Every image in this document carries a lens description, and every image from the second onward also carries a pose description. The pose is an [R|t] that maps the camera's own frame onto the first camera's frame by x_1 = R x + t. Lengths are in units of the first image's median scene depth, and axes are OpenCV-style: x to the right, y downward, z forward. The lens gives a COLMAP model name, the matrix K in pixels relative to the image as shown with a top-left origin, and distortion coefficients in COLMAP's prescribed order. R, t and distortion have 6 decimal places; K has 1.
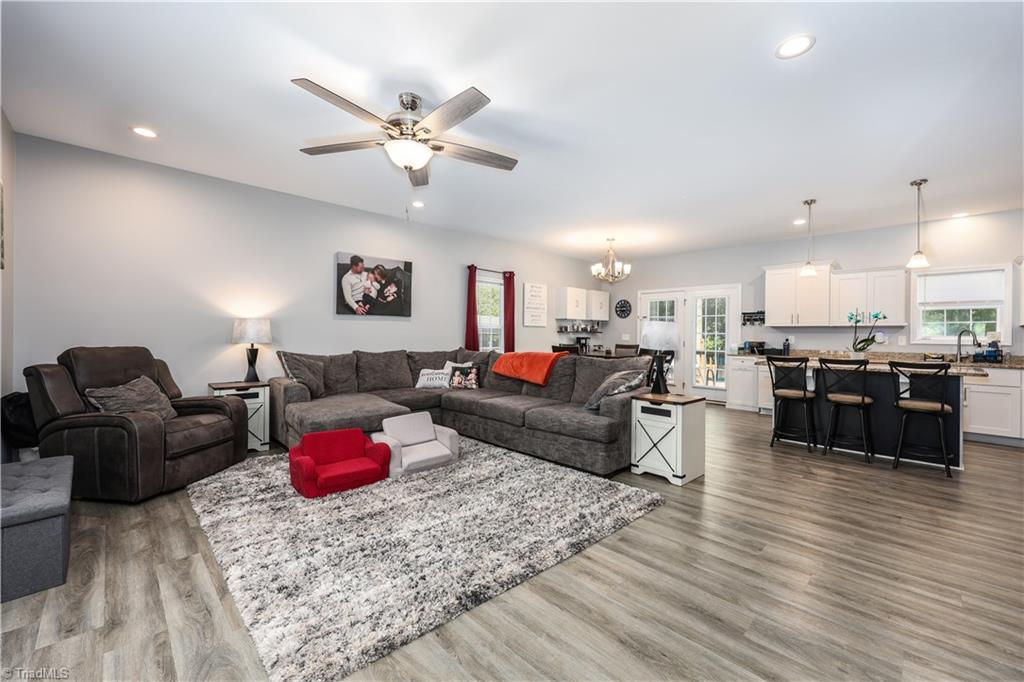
lens RADIAL K [[415.0, 0, 516.4], [0, 415.0, 338.7], [0, 0, 1]] dist [0.000094, 0.000177]
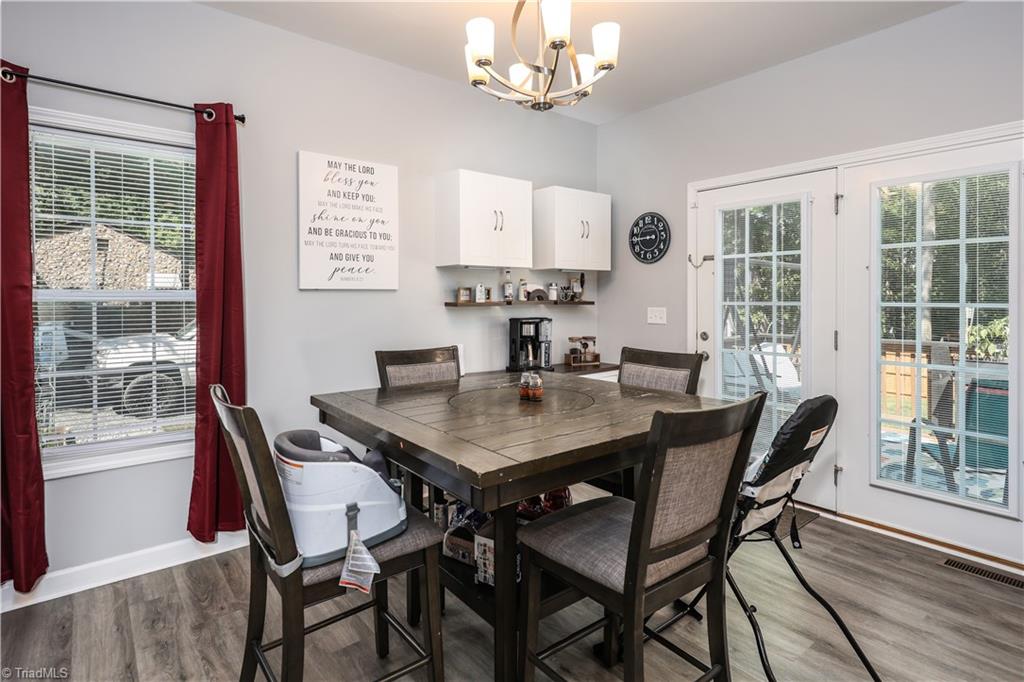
lens RADIAL K [[531.5, 0, 509.4], [0, 531.5, 303.1], [0, 0, 1]] dist [-0.004807, -0.000259]
pose [[0.994335, -0.011791, -0.105637, 0.193752], [0.011550, 0.999929, -0.002895, -0.015256], [0.105663, 0.001659, 0.994401, 0.551209]]
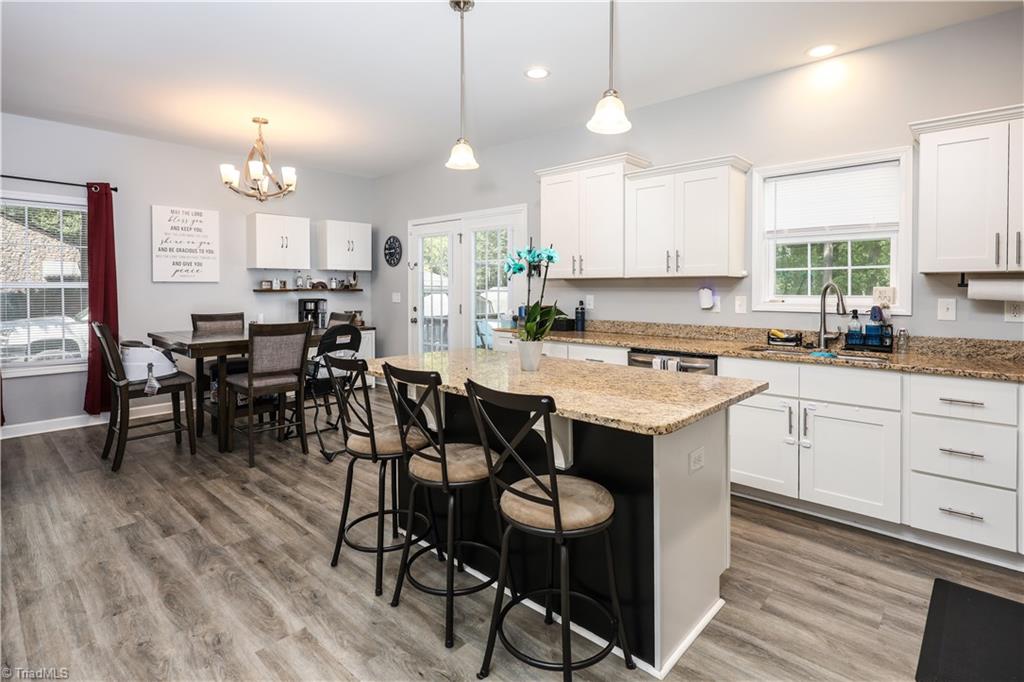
lens RADIAL K [[513.4, 0, 515.8], [0, 513.4, 292.0], [0, 0, 1]] dist [0.000643, 0.000375]
pose [[0.998827, -0.011312, 0.047079, 0.423363], [0.011357, 0.999935, -0.000694, -0.009623], [-0.047068, 0.001227, 0.998891, 0.252664]]
